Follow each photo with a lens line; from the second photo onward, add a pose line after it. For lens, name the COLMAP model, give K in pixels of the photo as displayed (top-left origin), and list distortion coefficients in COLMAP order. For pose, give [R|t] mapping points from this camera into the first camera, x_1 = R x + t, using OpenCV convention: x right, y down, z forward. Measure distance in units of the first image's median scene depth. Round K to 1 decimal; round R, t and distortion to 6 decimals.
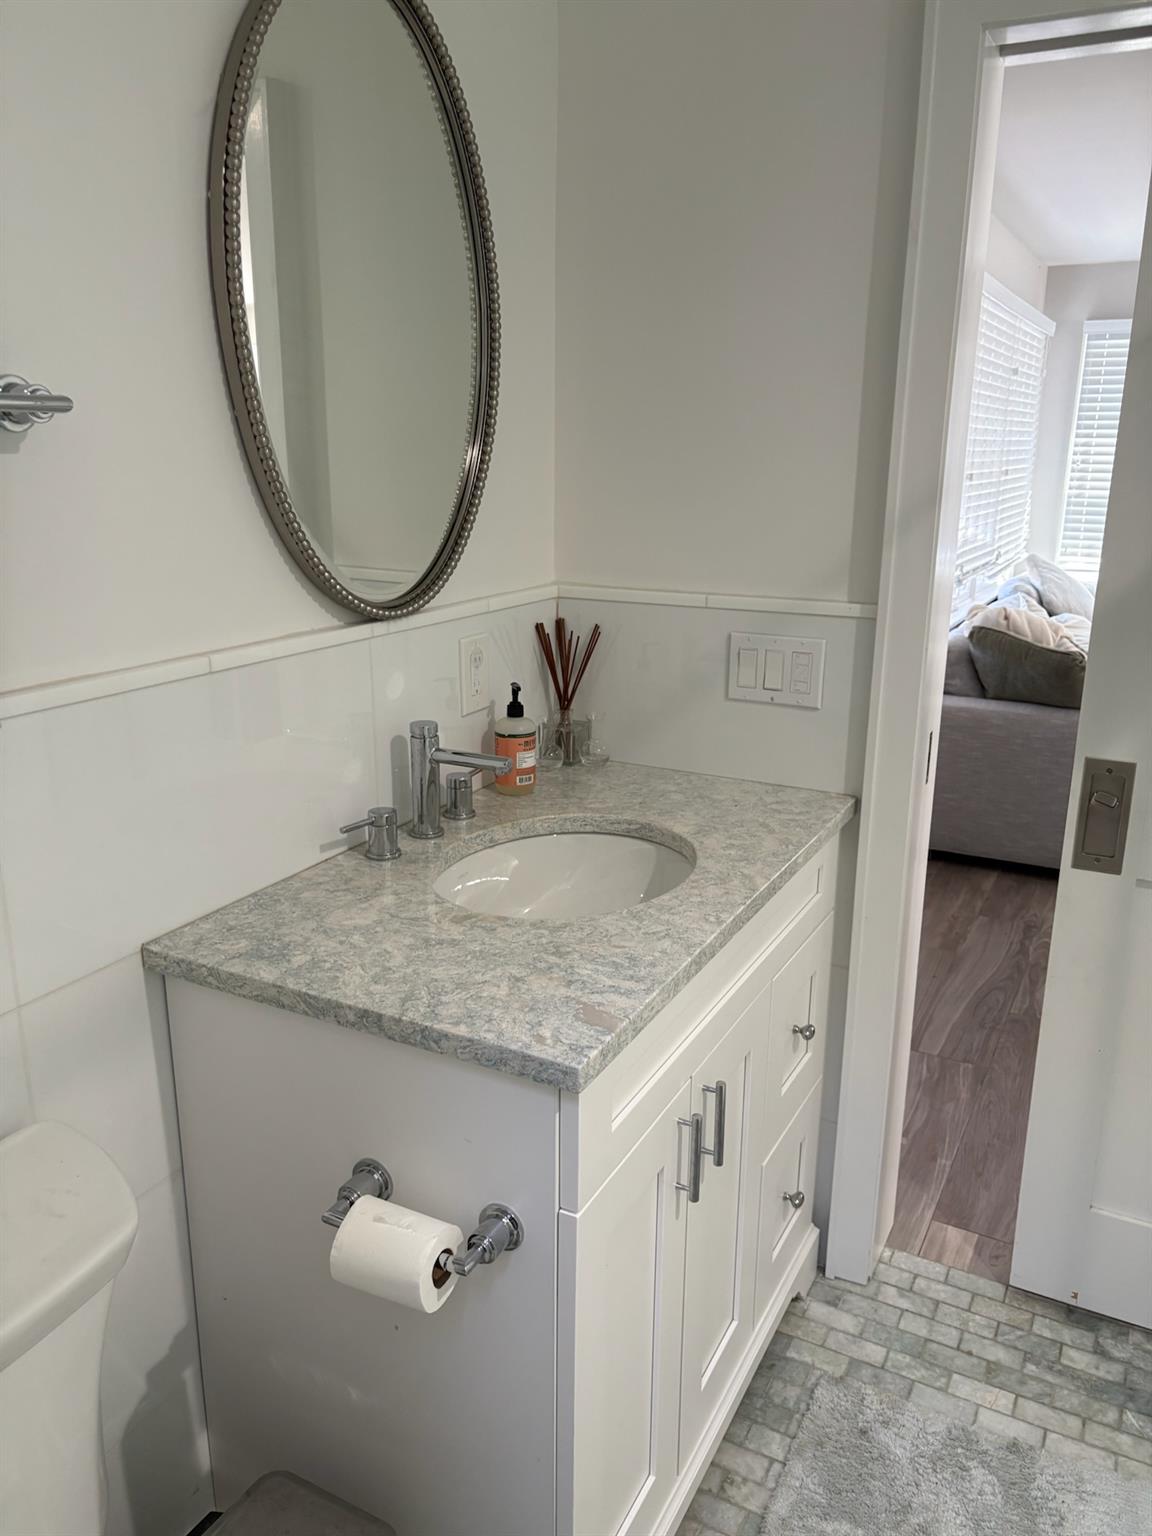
lens RADIAL K [[1161.0, 0, 571.3], [0, 1161.0, 763.5], [0, 0, 1]] dist [-0.010701, -0.017191]
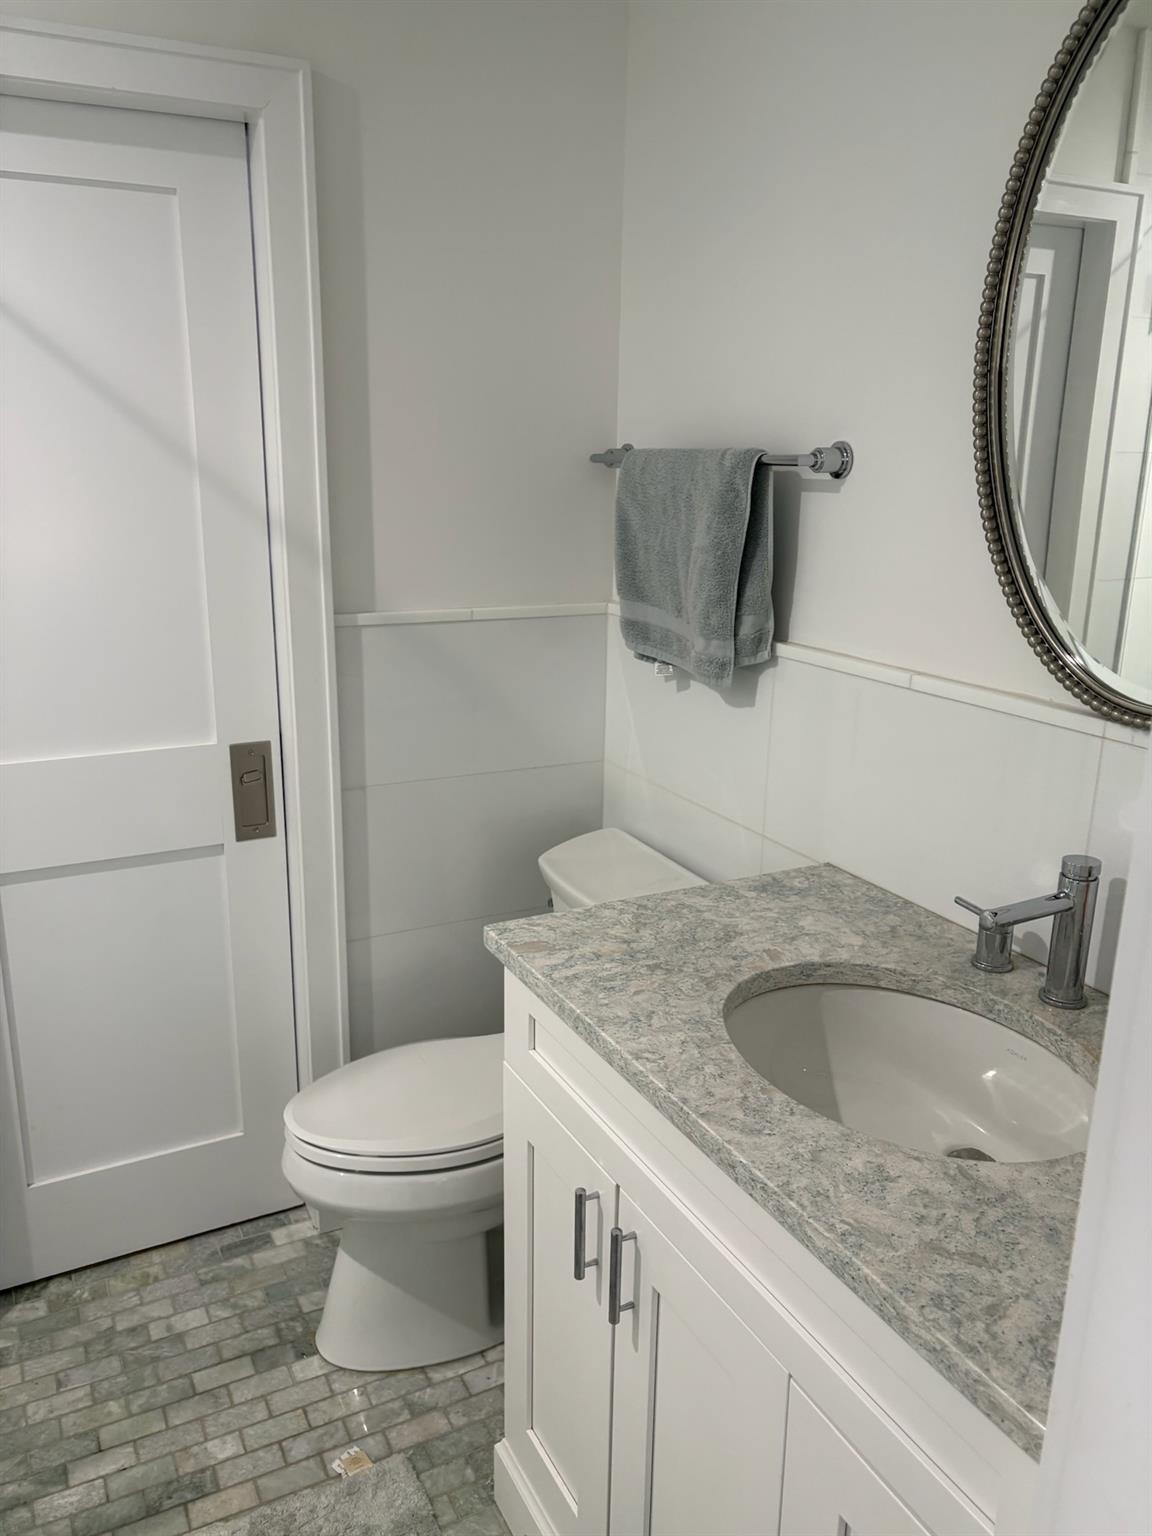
lens RADIAL K [[1161.0, 0, 572.7], [0, 1161.0, 774.0], [0, 0, 1]] dist [-0.010701, -0.017191]
pose [[-0.572272, 0.205842, -0.793809, 0.839744], [-0.227799, 0.889987, 0.395007, -0.396372], [0.787789, 0.406881, -0.462424, 1.359221]]
